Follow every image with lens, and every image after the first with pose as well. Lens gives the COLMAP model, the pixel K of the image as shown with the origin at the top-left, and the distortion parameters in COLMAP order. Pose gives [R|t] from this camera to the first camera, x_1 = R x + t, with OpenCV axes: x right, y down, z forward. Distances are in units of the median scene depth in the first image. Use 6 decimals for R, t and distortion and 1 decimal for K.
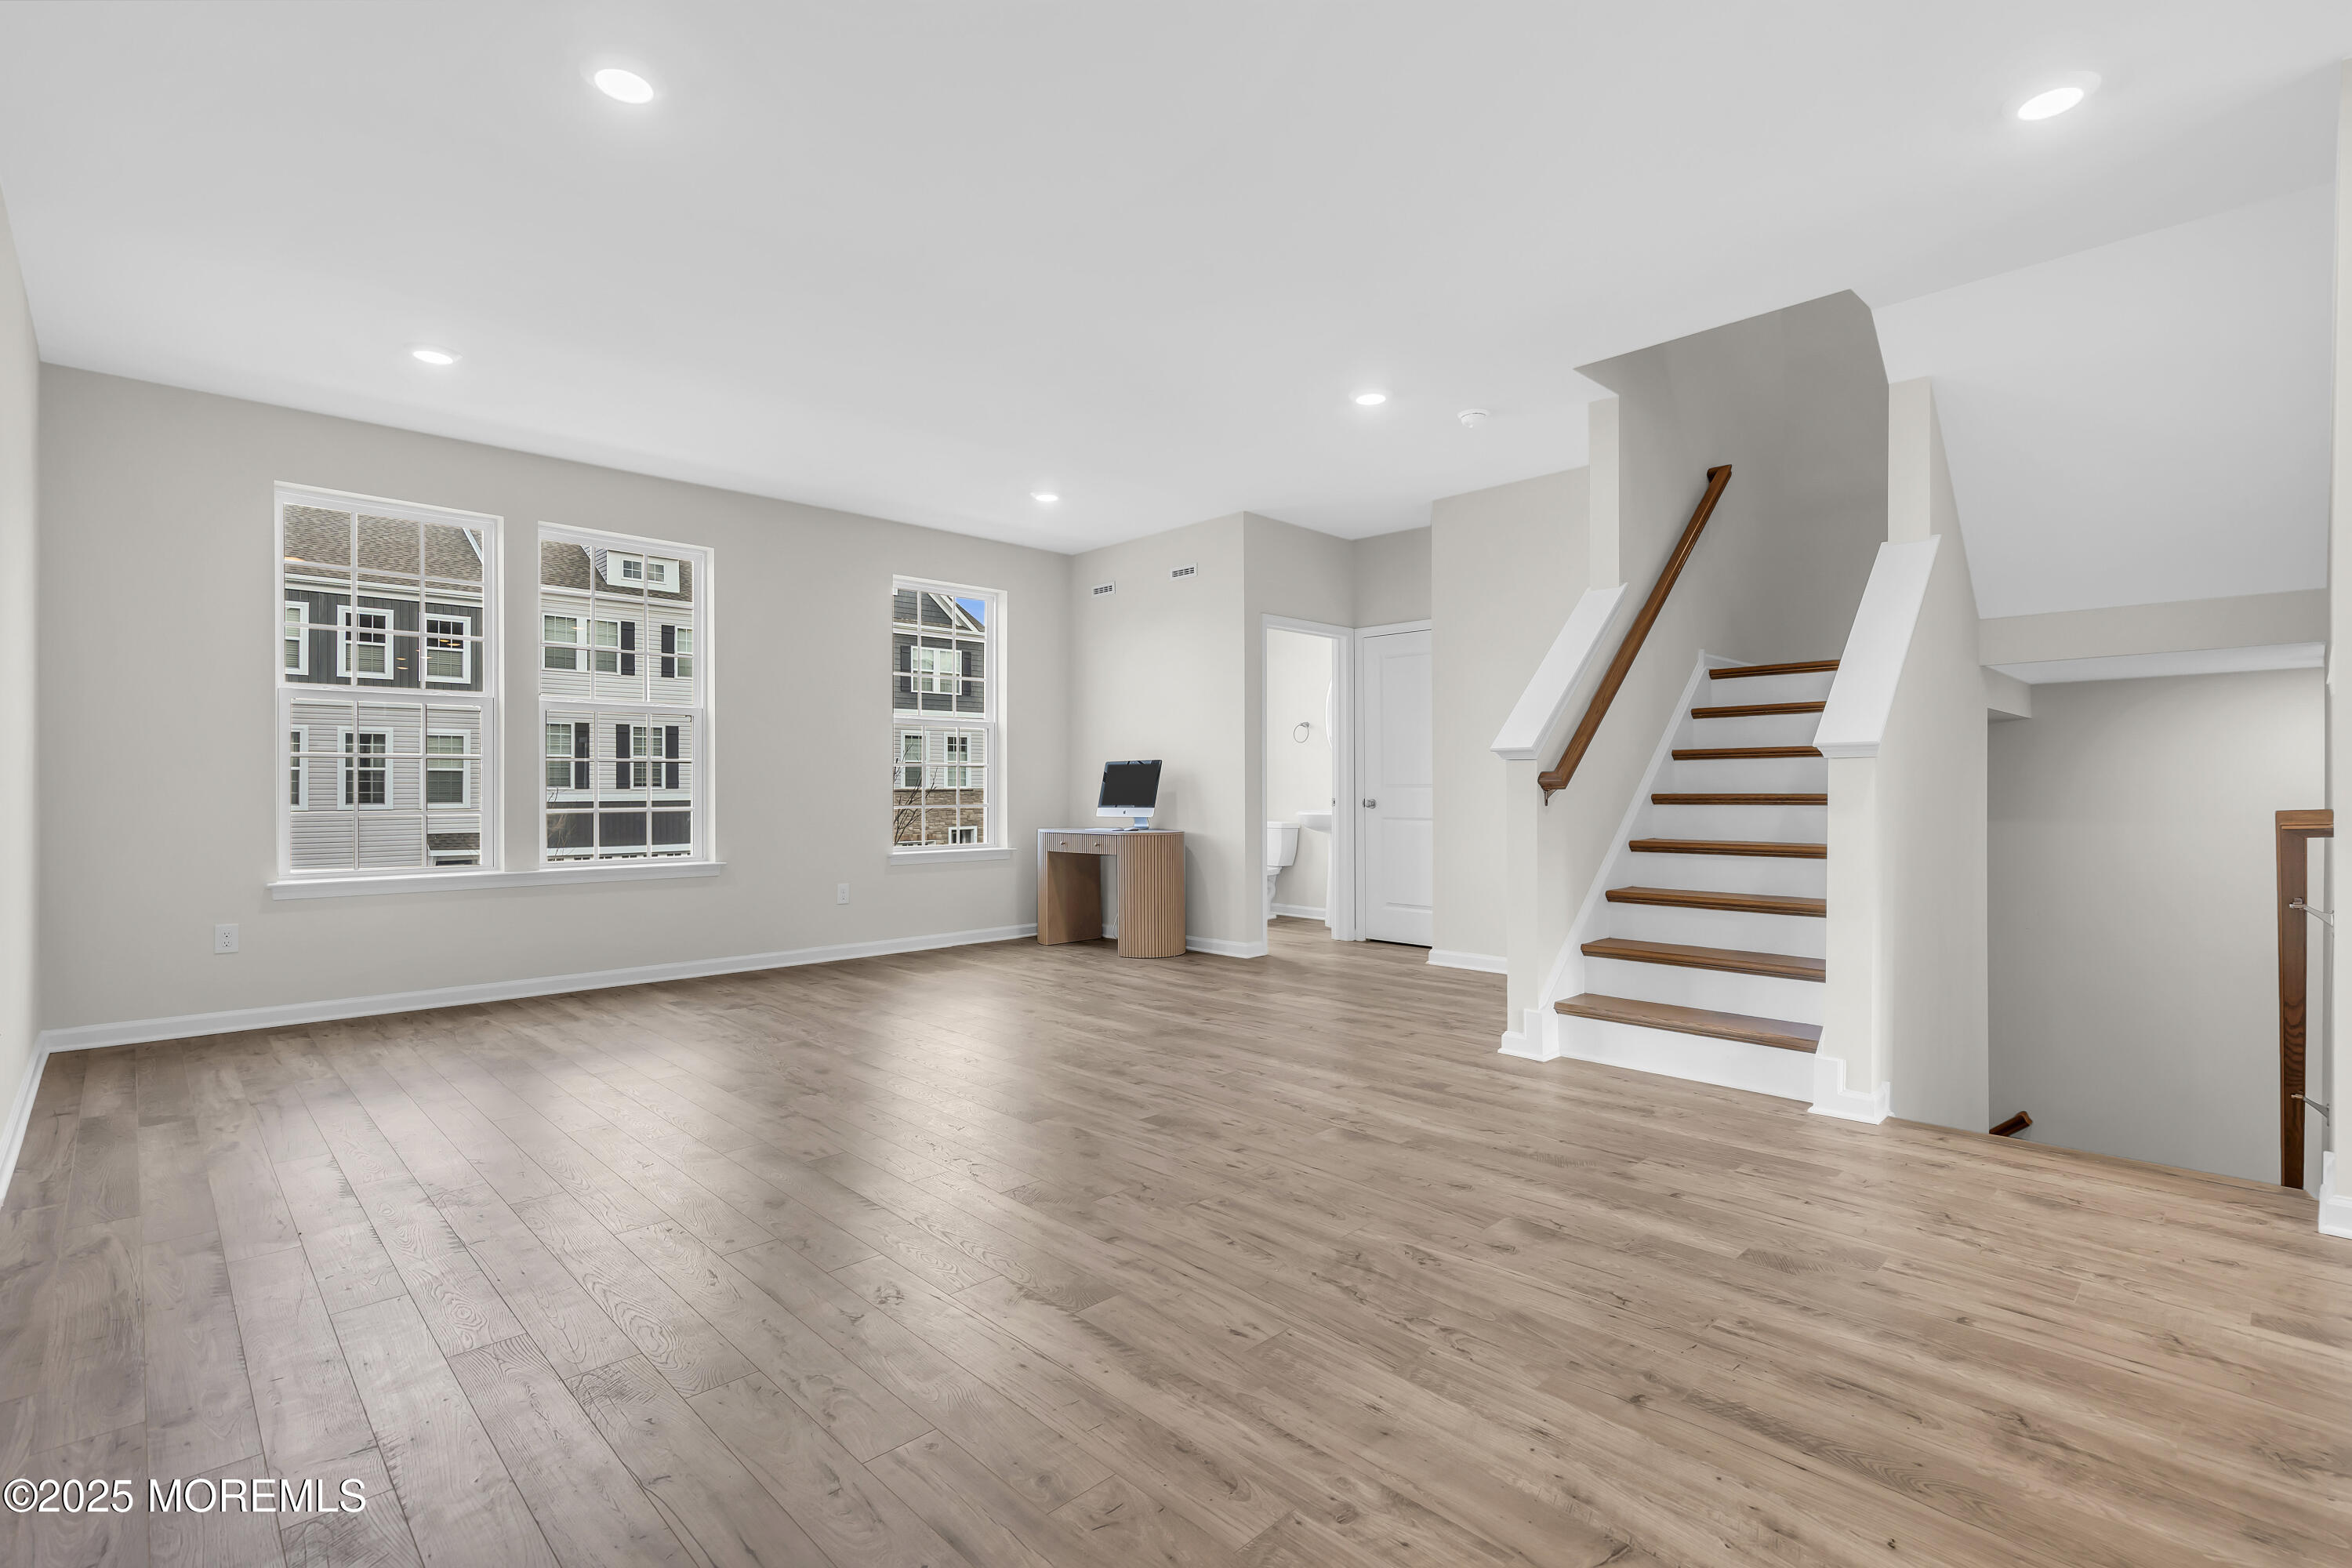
lens RADIAL K [[1064.1, 0, 1176.0], [0, 1064.1, 784.0], [0, 0, 1]] dist [-0.000114, -0.000077]
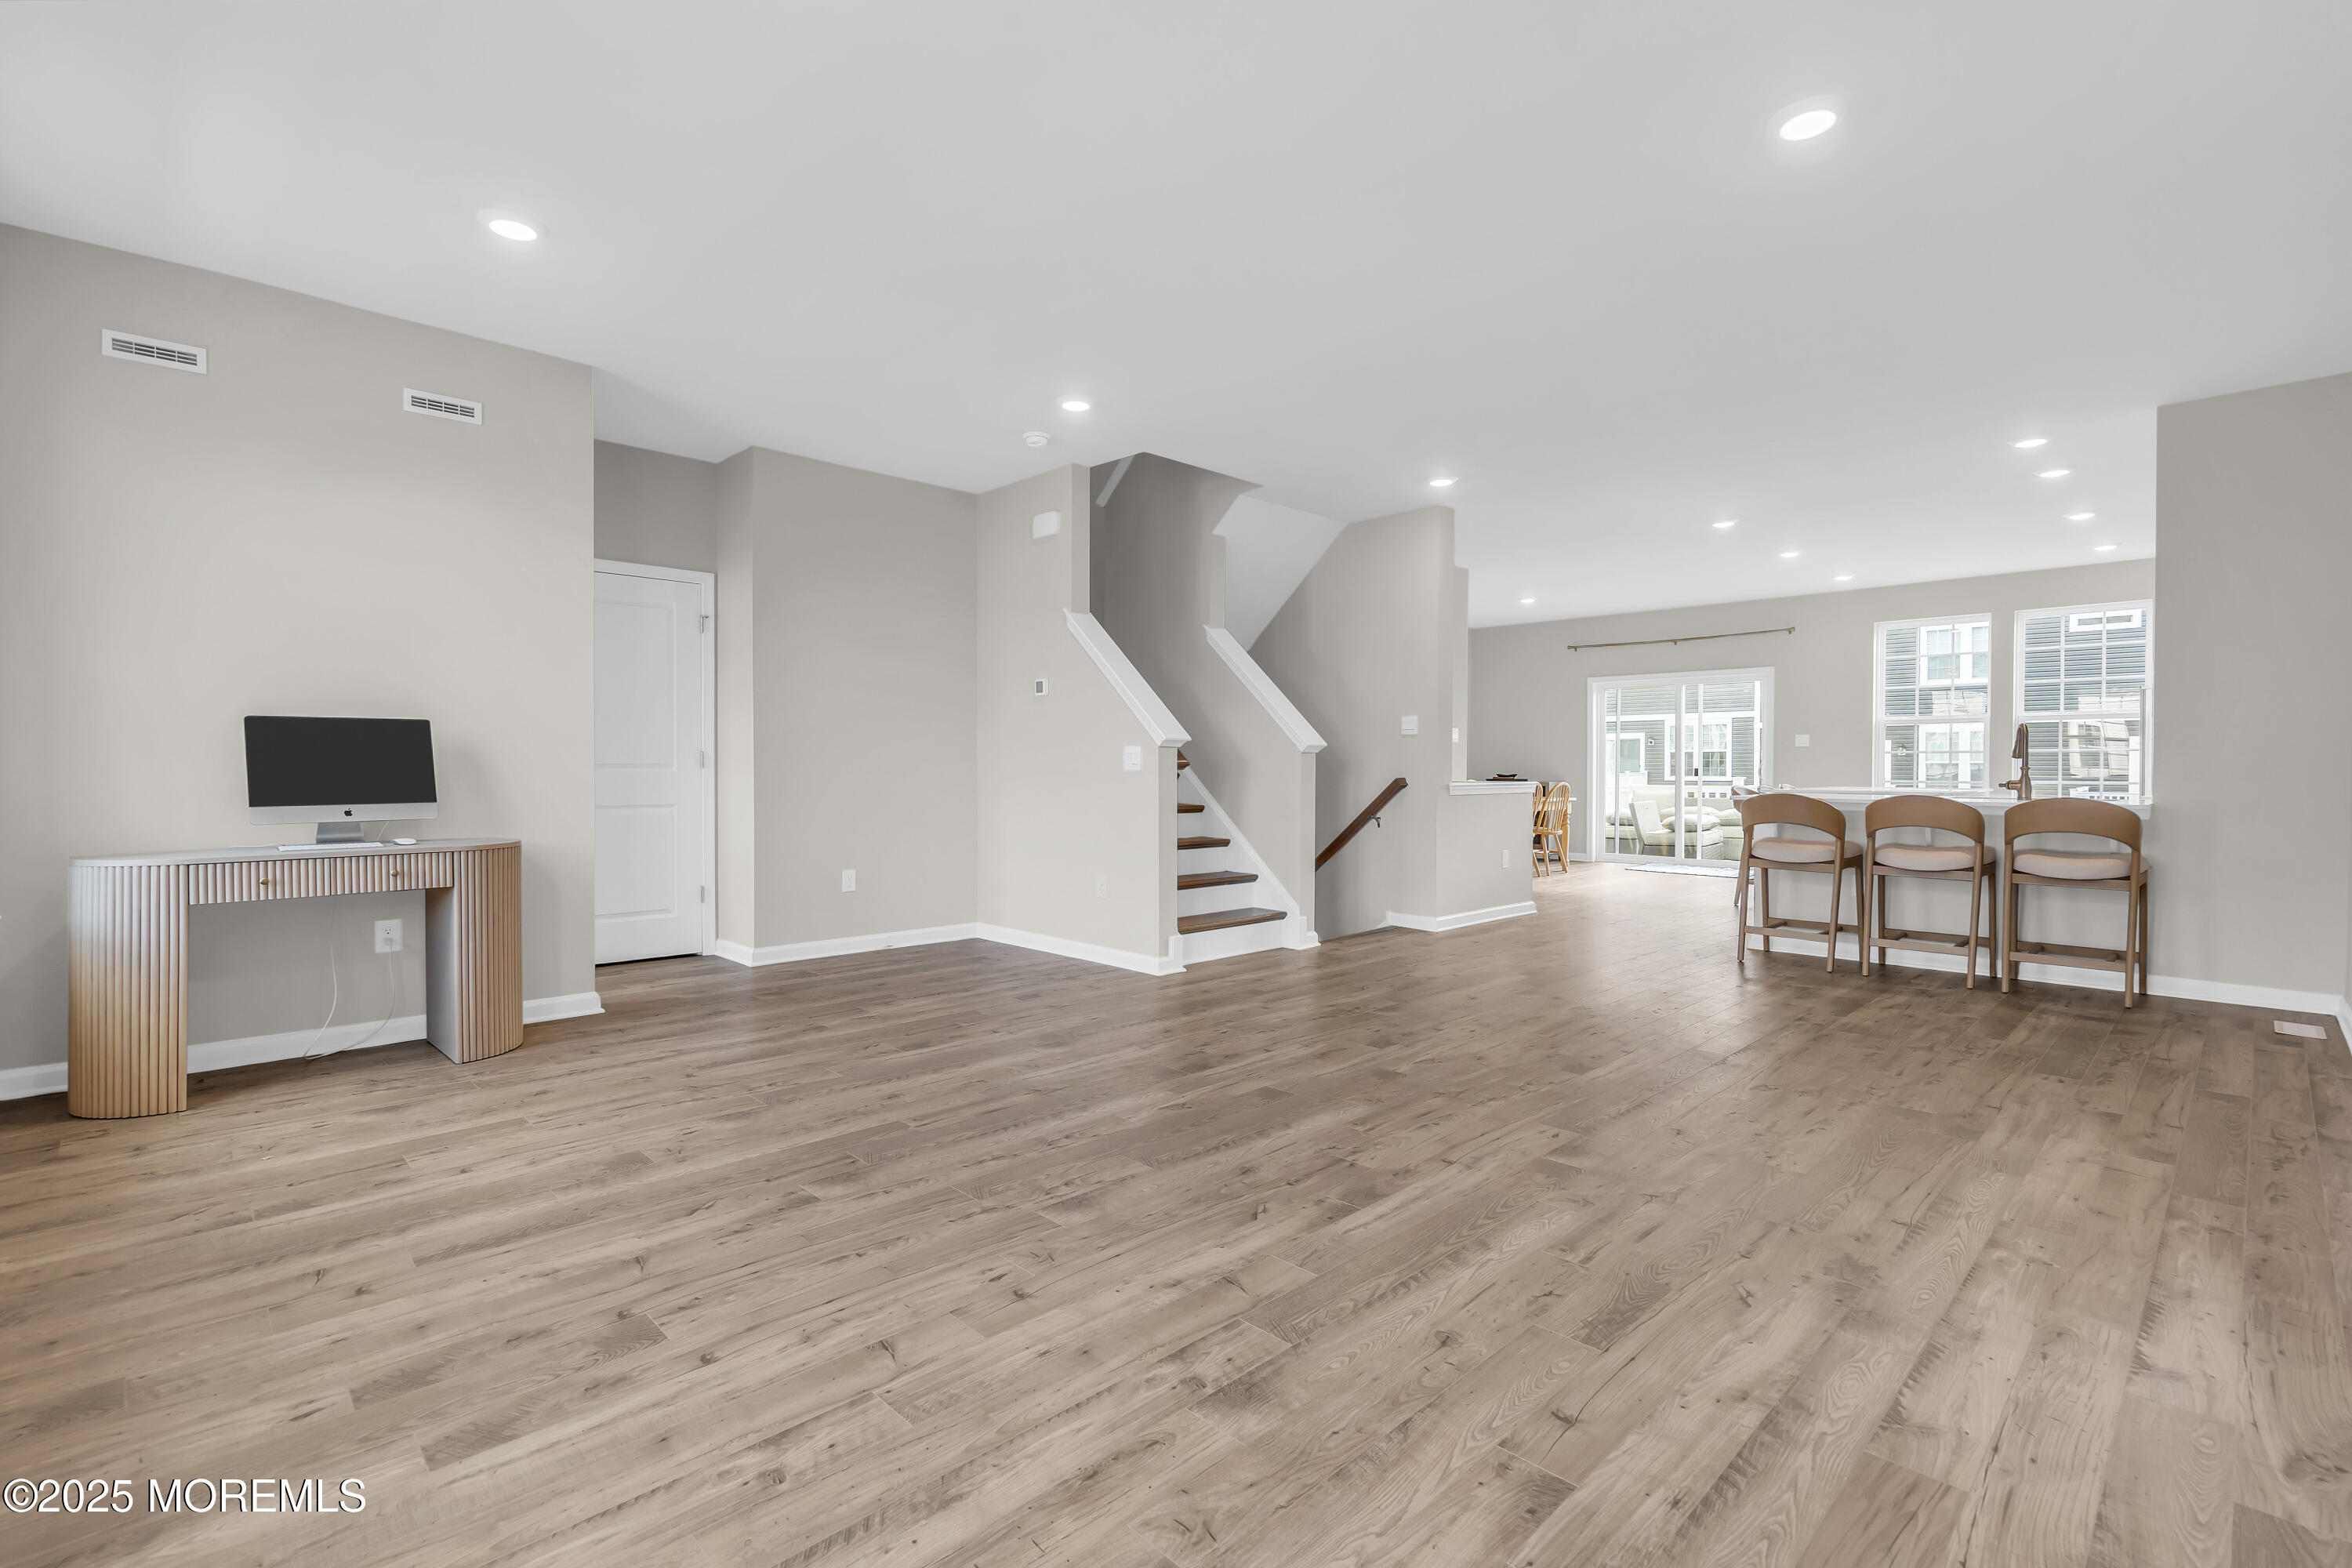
lens RADIAL K [[1064.1, 0, 1176.0], [0, 1064.1, 784.0], [0, 0, 1]] dist [-0.000114, -0.000077]
pose [[0.007241, -0.012619, 0.999894, -0.919446], [-0.006607, 0.999898, 0.012667, 0.003324], [-0.999952, -0.006698, 0.007157, 0.917755]]
